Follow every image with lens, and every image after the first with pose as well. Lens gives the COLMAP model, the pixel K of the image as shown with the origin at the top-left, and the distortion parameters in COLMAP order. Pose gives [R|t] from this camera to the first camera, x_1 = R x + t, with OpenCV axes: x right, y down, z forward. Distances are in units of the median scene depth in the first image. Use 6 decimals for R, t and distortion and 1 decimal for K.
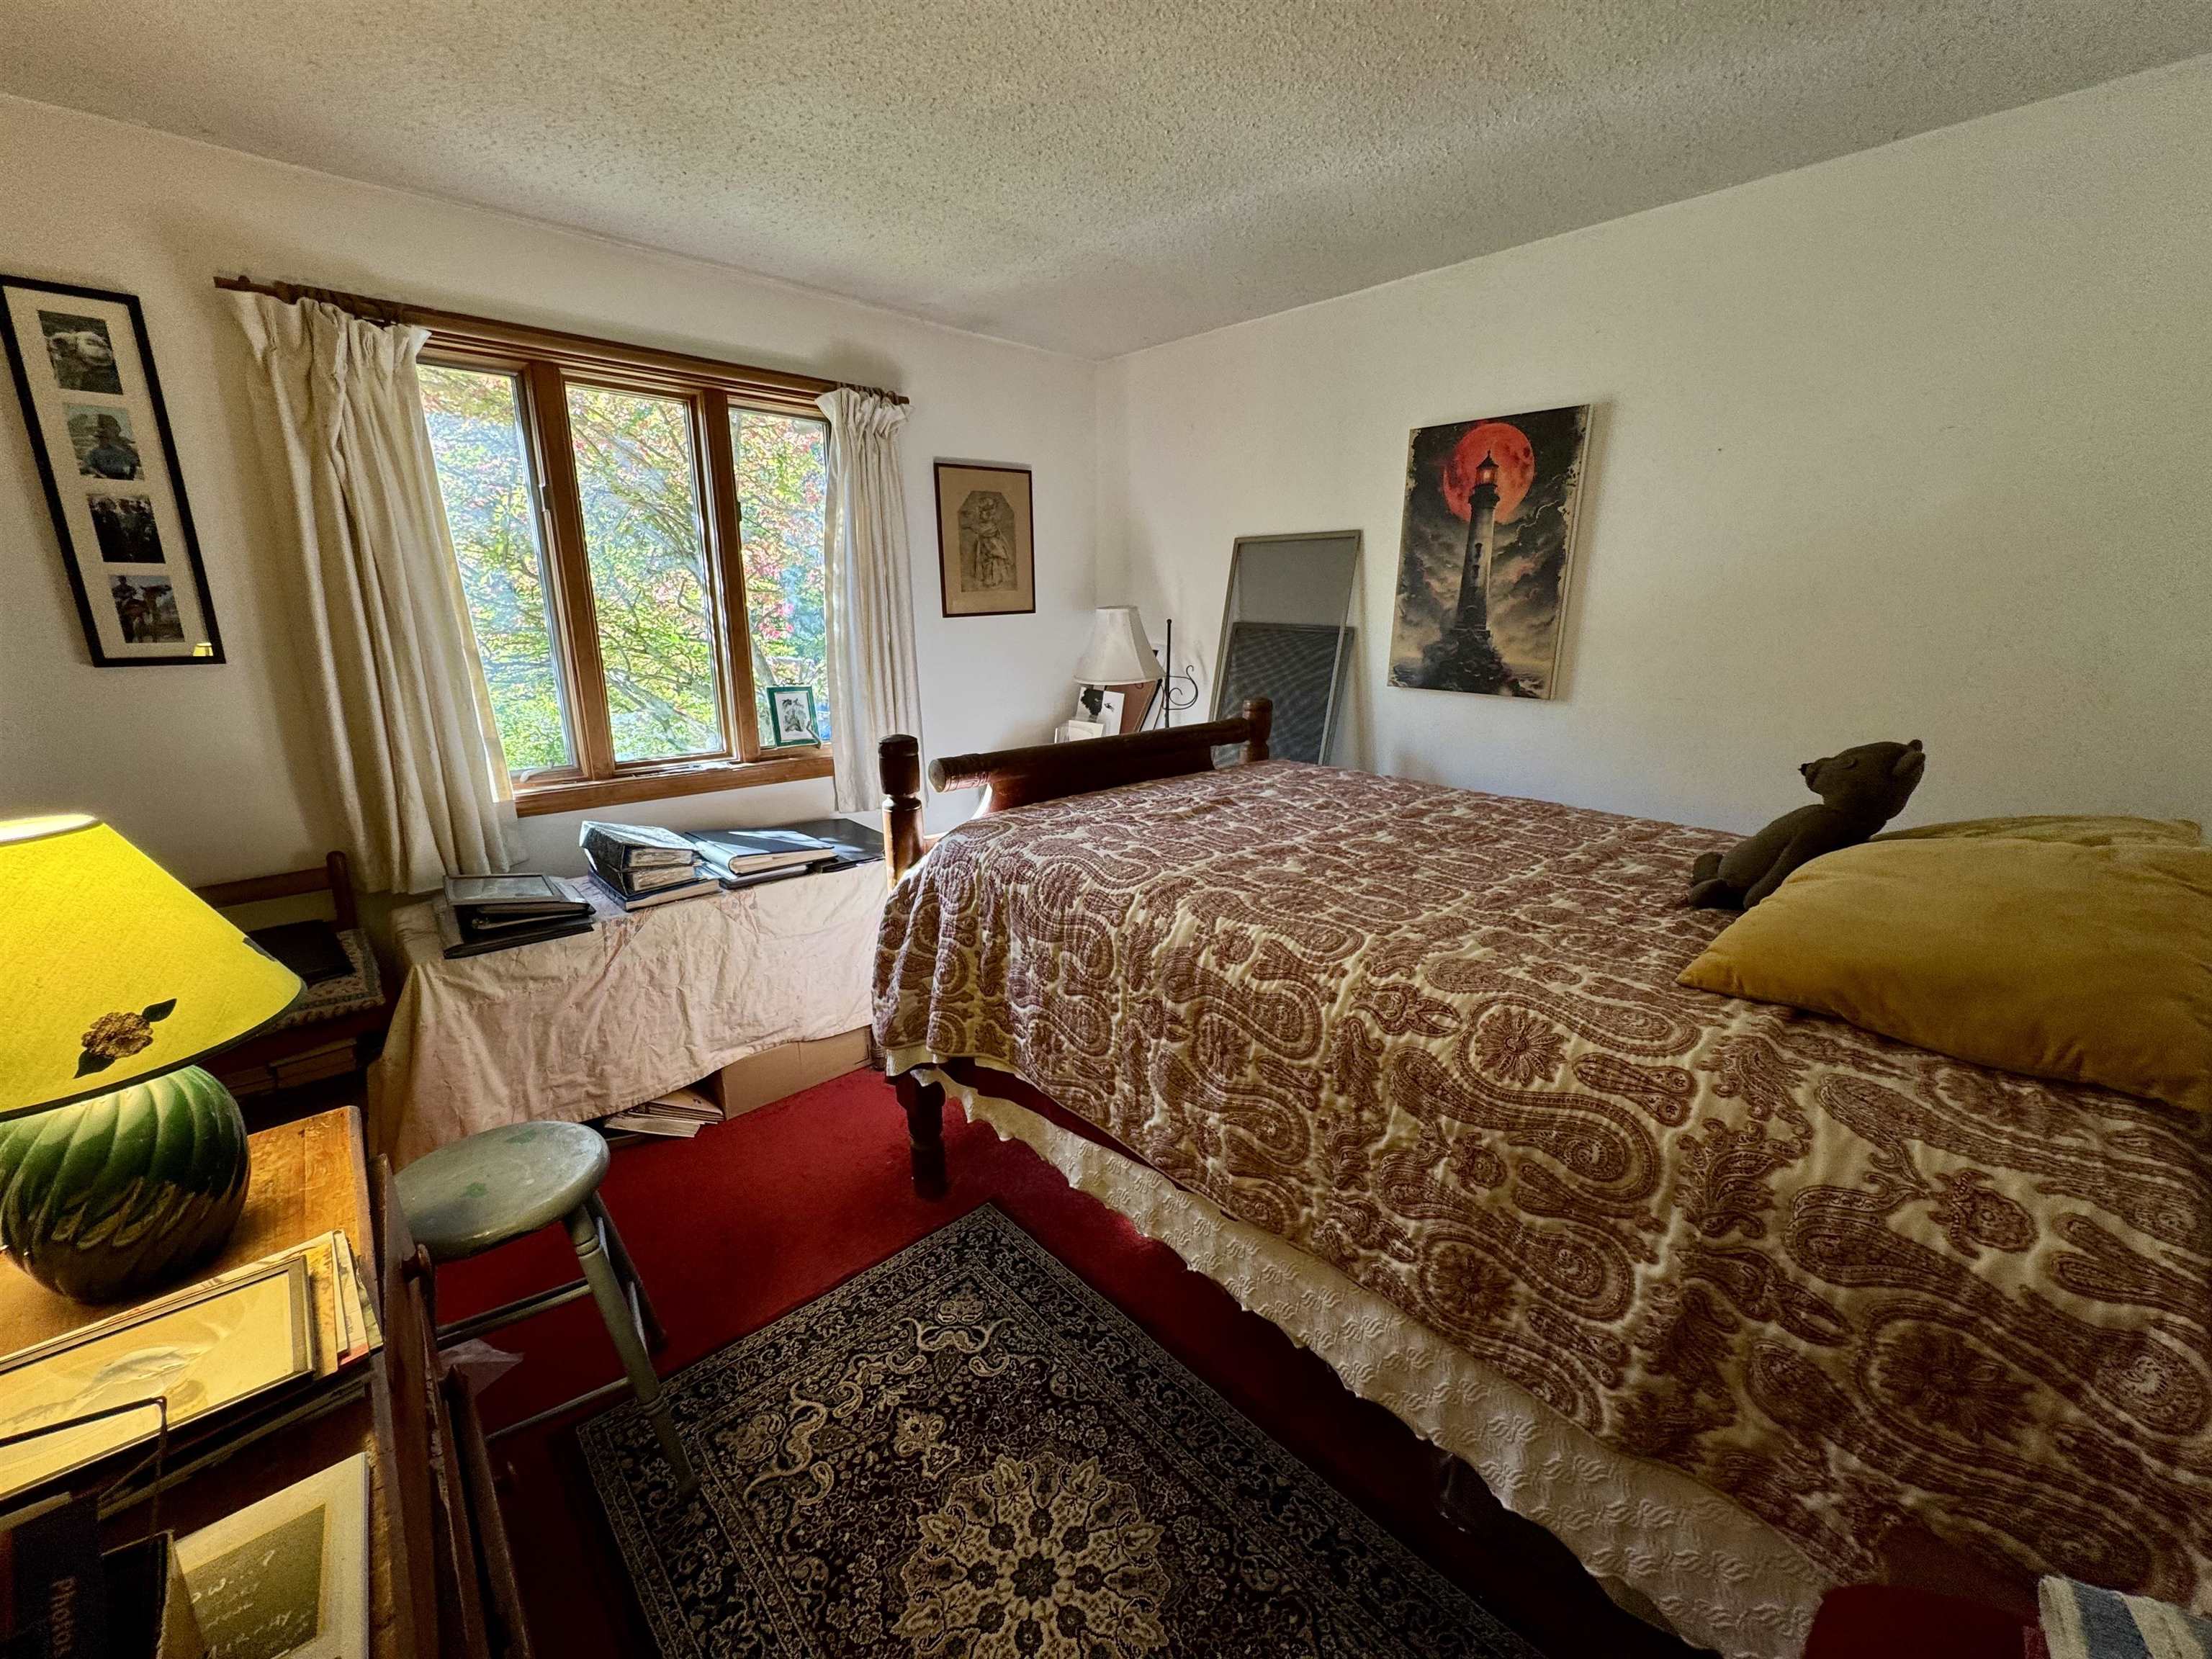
lens RADIAL K [[878.3, 0, 1112.4], [0, 878.3, 829.7], [0, 0, 1]] dist [-0.002905, 0.000539]
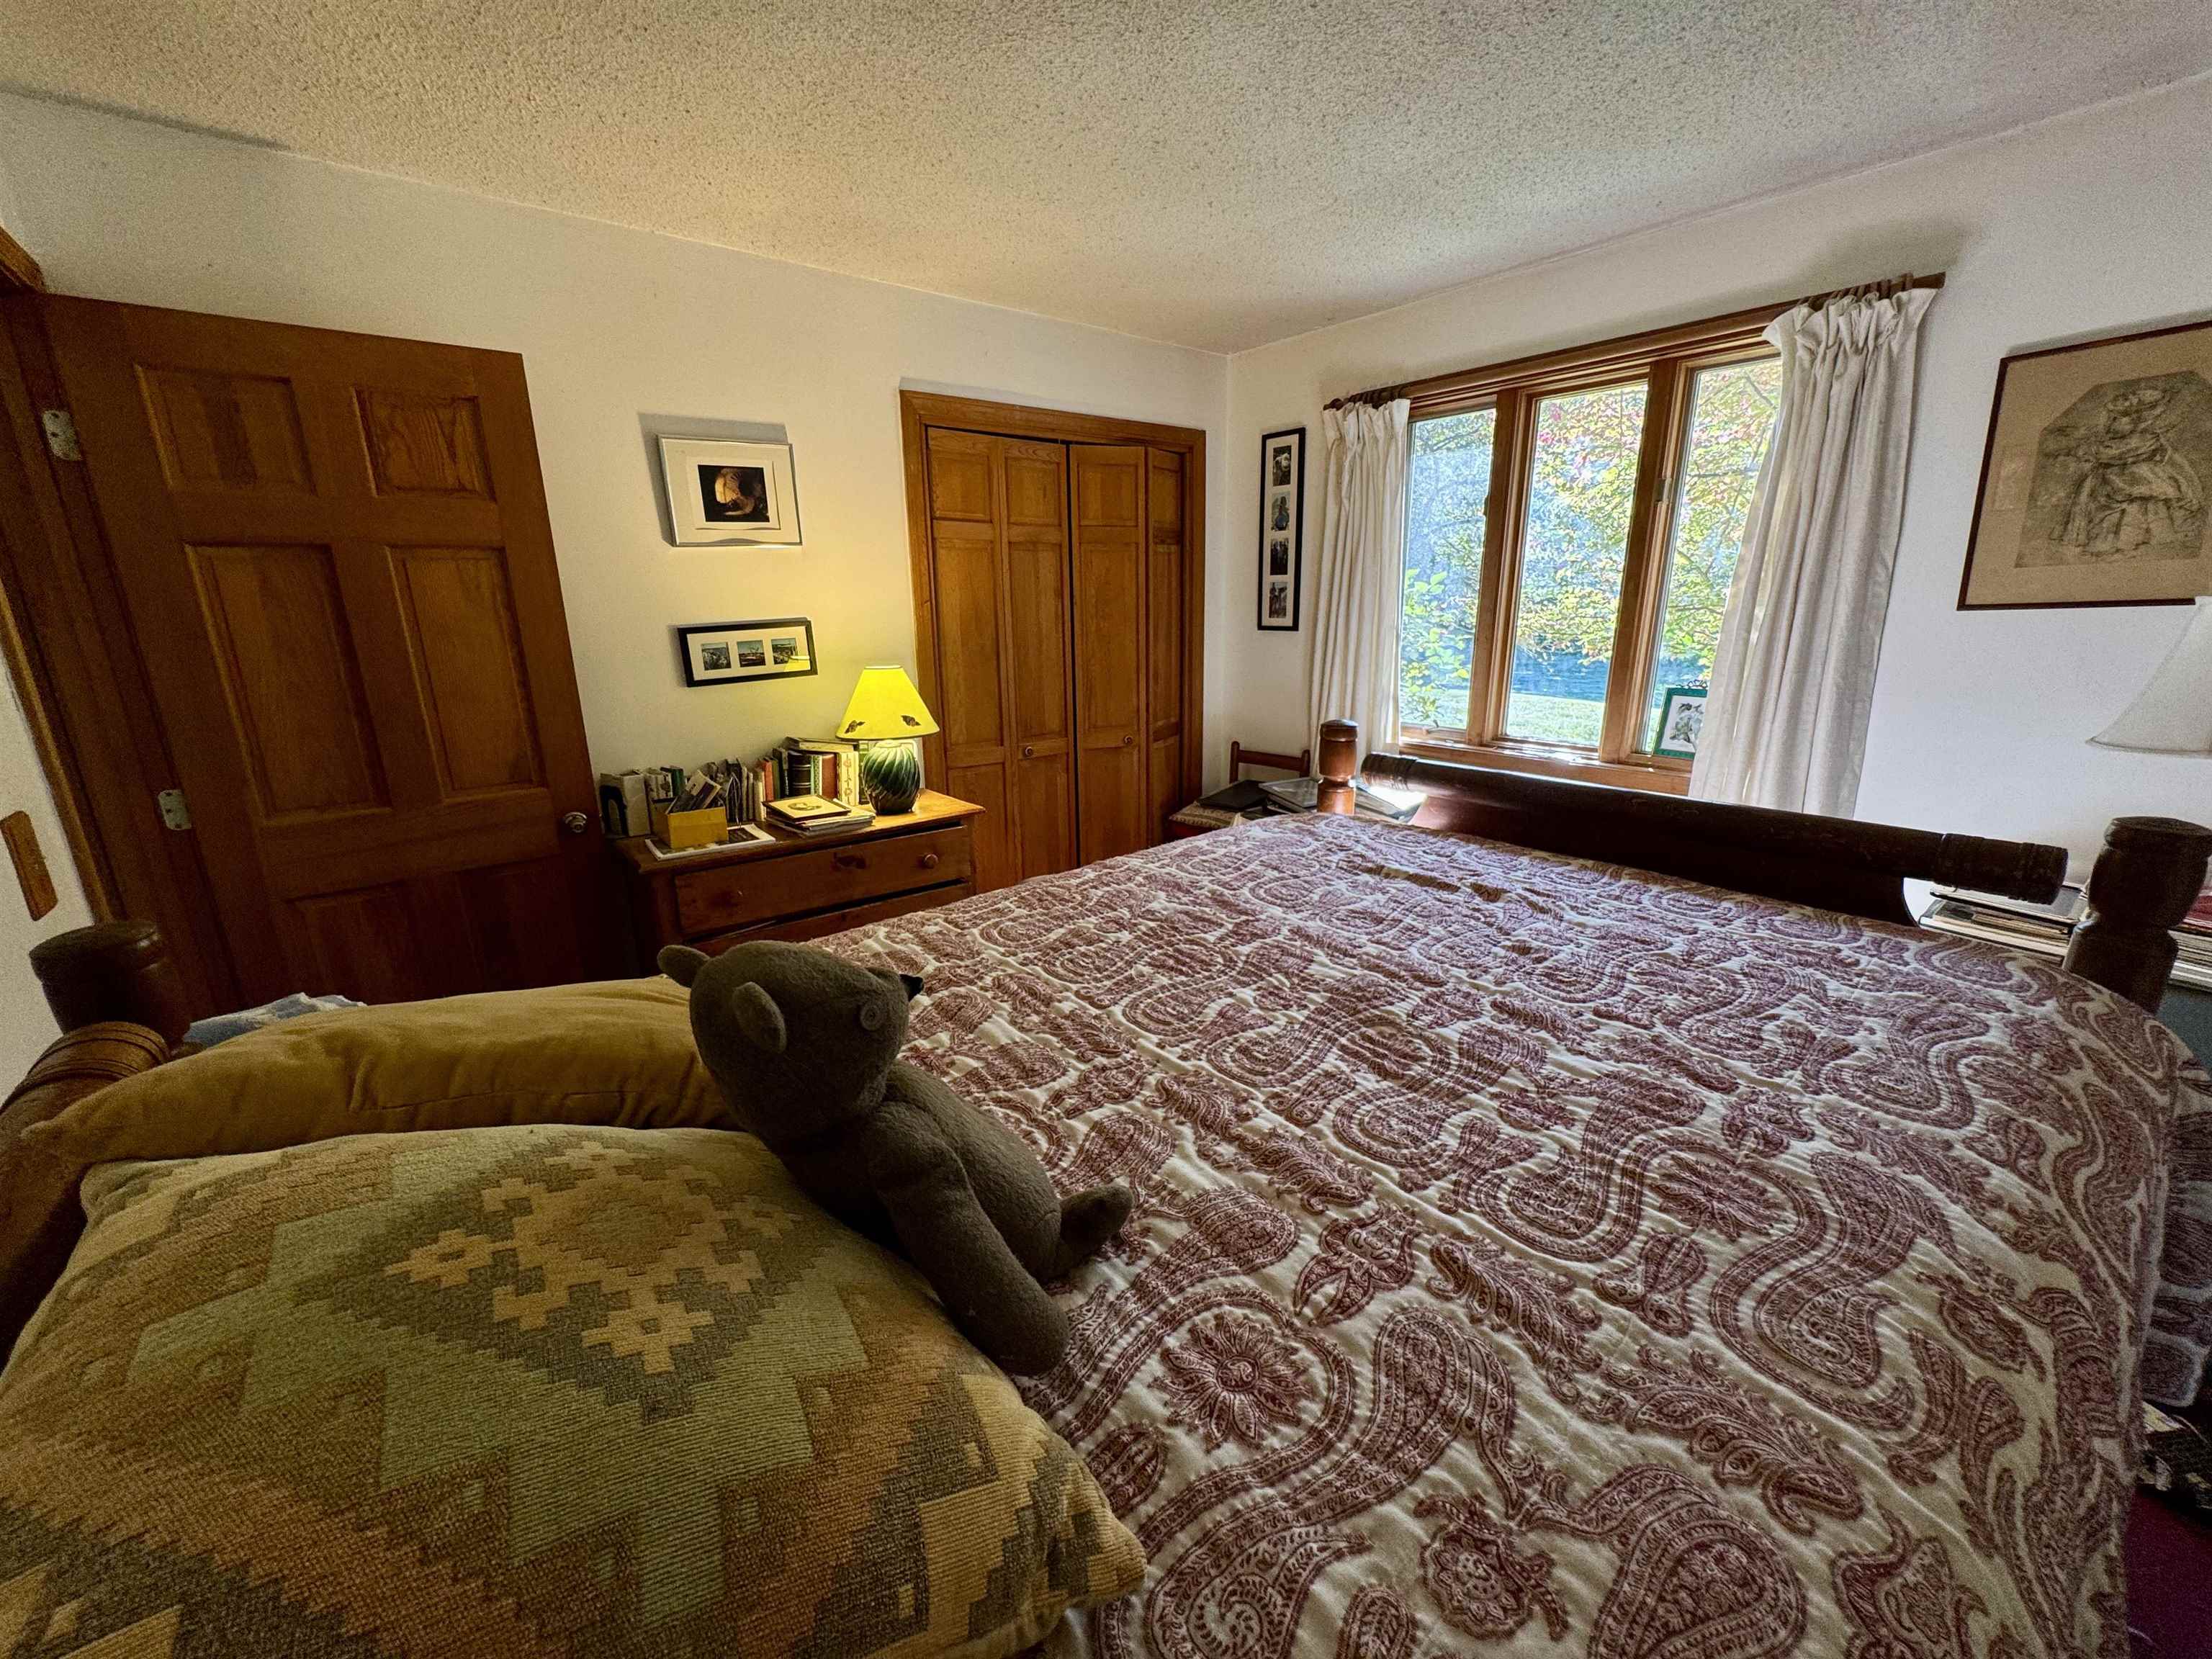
lens RADIAL K [[878.3, 0, 1109.6], [0, 878.3, 834.3], [0, 0, 1]] dist [-0.002905, 0.000539]
pose [[-0.065528, 0.257551, -0.964040, 0.840676], [-0.236106, 0.934681, 0.265756, -0.196495], [0.969515, 0.245030, -0.000438, 0.770952]]
